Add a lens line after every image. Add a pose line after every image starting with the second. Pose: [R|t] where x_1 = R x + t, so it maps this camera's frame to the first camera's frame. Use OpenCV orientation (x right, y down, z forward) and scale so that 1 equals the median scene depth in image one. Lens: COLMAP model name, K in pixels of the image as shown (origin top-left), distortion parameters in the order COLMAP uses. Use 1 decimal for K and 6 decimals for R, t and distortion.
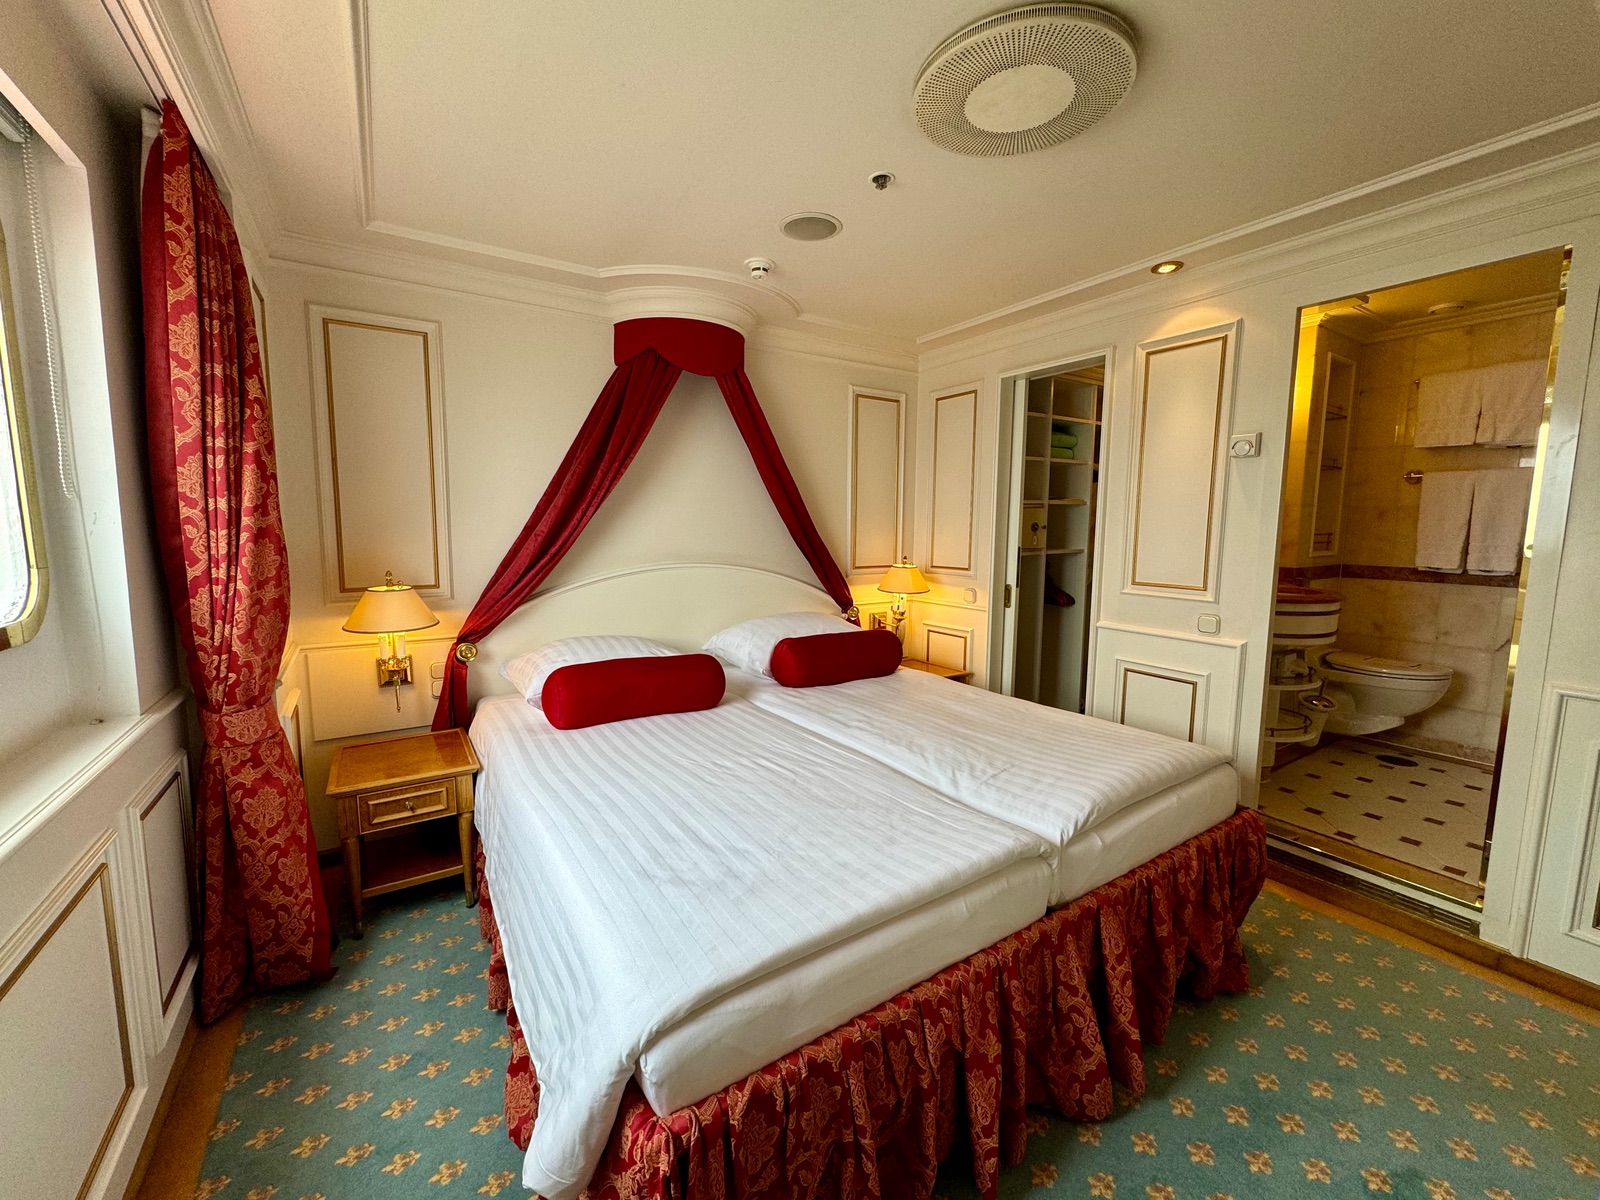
lens RADIAL K [[637.9, 0, 797.4], [0, 637.9, 595.7], [0, 0, 1]] dist [-0.003942, -0.000023]
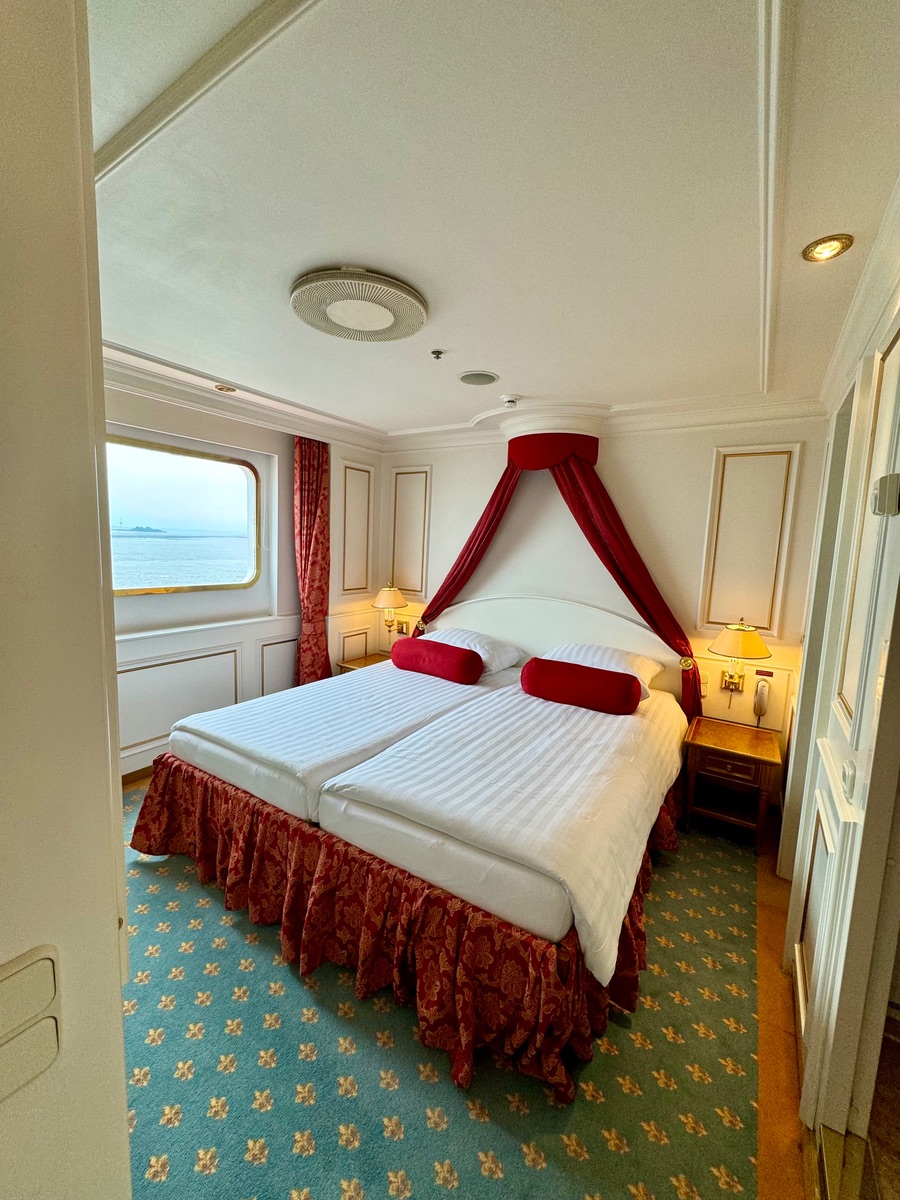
lens RADIAL K [[478.4, 0, 455.8], [0, 478.4, 596.8], [0, 0, 1]] dist [-0.003942, -0.000023]
pose [[0.418607, 0.113156, -0.901091, 1.362666], [-0.139835, 0.988406, 0.059160, -0.161296], [0.897338, 0.101239, 0.429576, 0.659076]]
